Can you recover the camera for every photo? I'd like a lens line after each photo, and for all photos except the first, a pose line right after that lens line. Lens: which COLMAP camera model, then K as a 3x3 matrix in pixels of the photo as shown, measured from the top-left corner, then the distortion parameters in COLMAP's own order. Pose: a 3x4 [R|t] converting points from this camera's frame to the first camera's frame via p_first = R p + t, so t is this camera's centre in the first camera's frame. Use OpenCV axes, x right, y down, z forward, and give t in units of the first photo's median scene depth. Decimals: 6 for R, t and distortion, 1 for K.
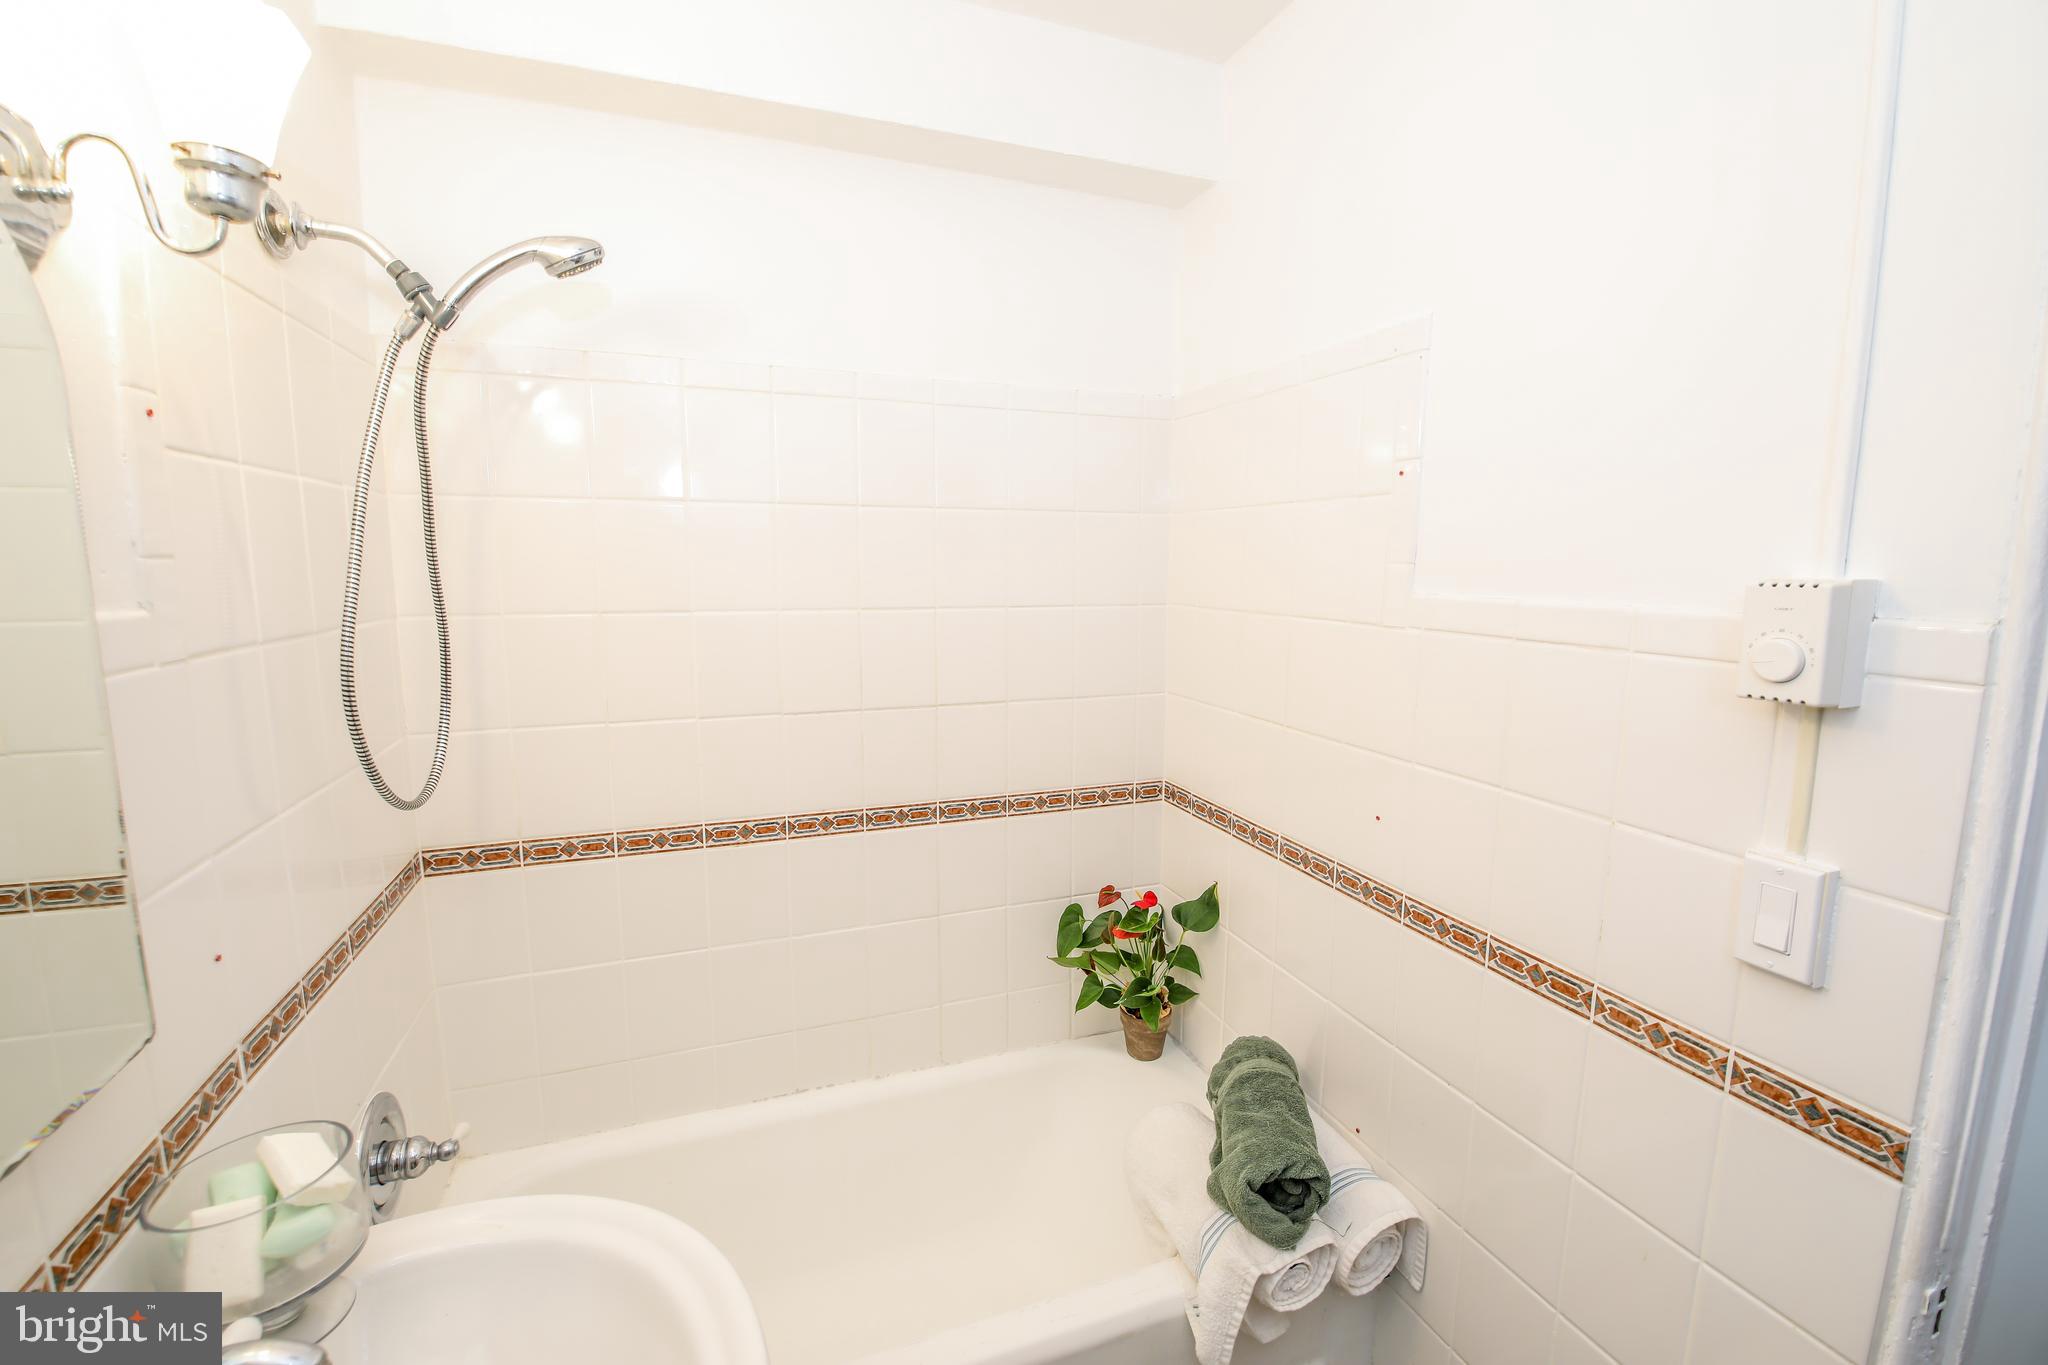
lens RADIAL K [[877.8, 0, 1016.7], [0, 877.8, 686.2], [0, 0, 1]] dist [-0.005936, -0.008209]
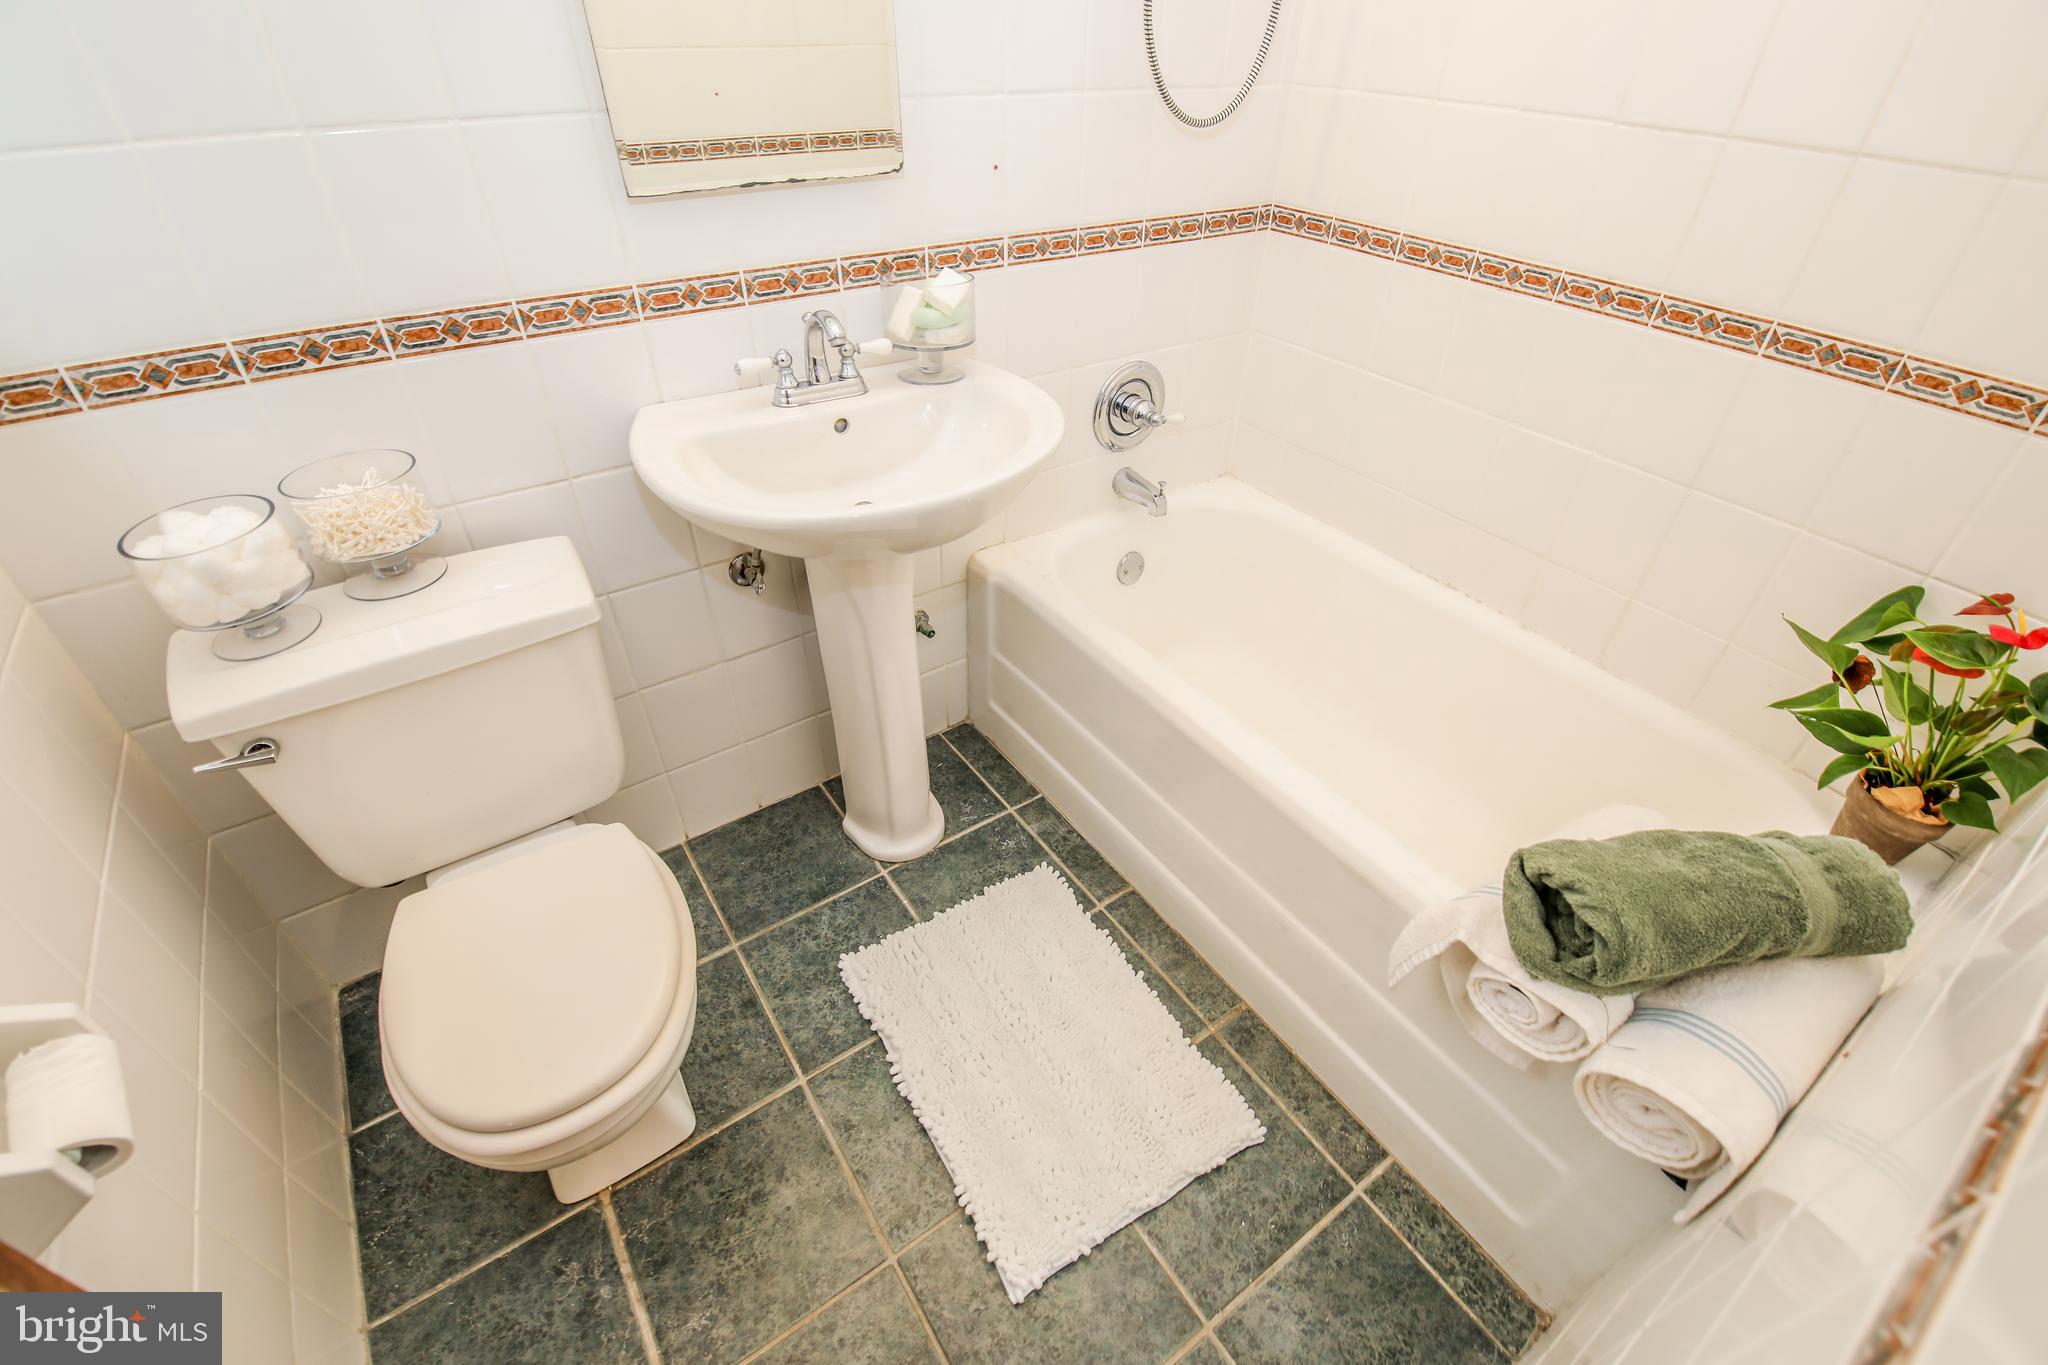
lens RADIAL K [[877.8, 0, 1023.3], [0, 877.8, 683.1], [0, 0, 1]] dist [-0.005936, -0.008209]
pose [[0.236822, 0.599144, -0.764815, 0.623886], [-0.160241, 0.800516, 0.577493, 0.091687], [0.958247, -0.014209, 0.285587, 0.381846]]
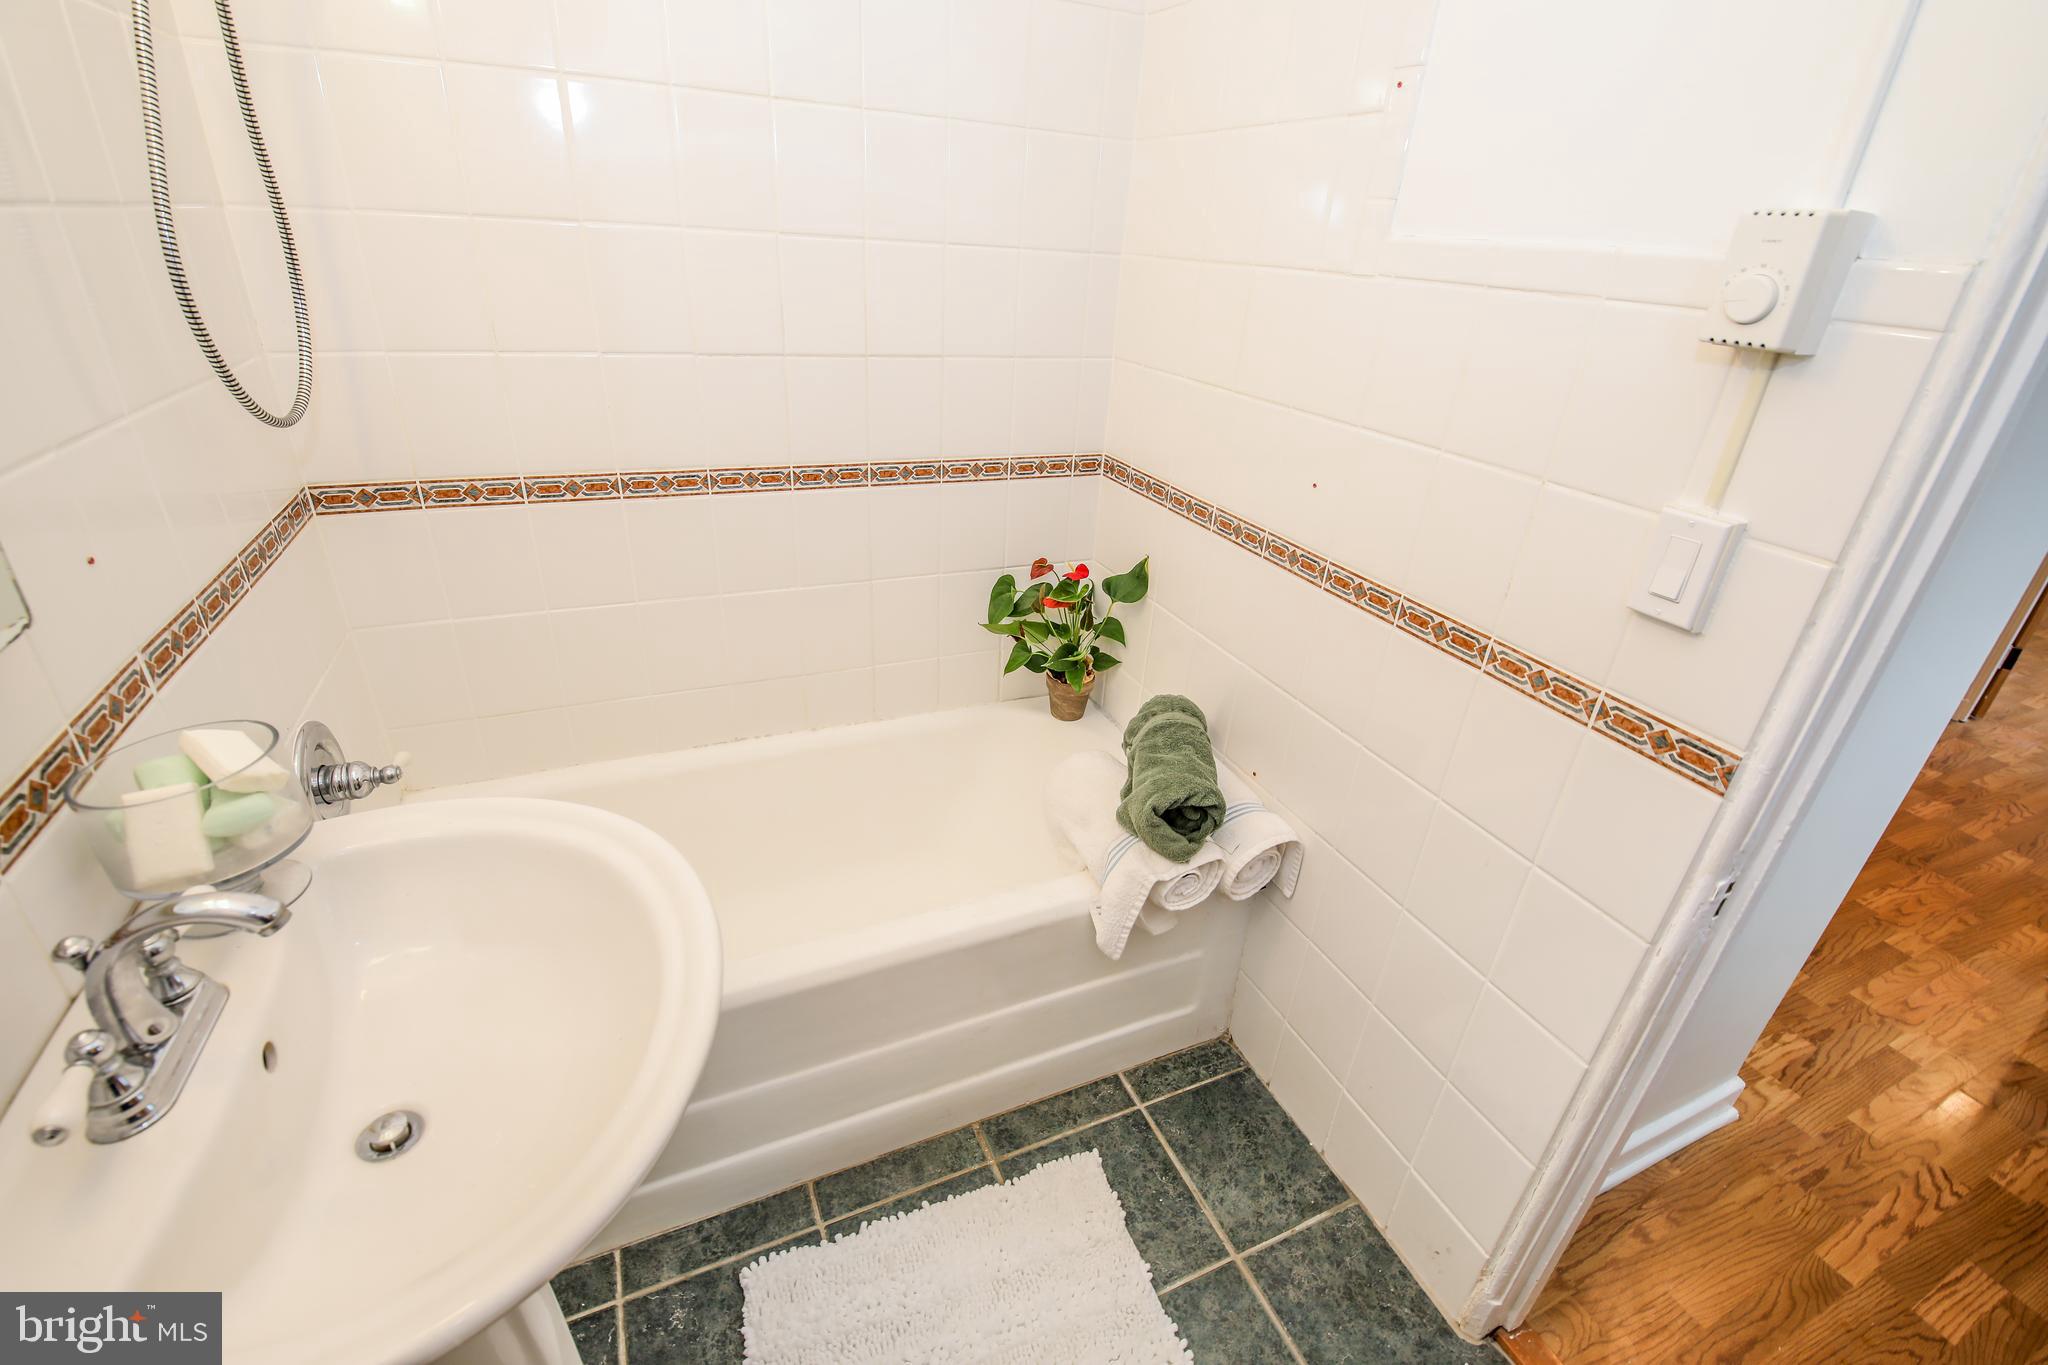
lens RADIAL K [[877.8, 0, 1016.2], [0, 877.8, 688.1], [0, 0, 1]] dist [-0.005936, -0.008209]
pose [[0.996848, 0.020084, 0.076745, 0.002681], [-0.043715, 0.946357, 0.320151, 0.073313], [-0.066198, -0.322497, 0.944253, 0.009243]]
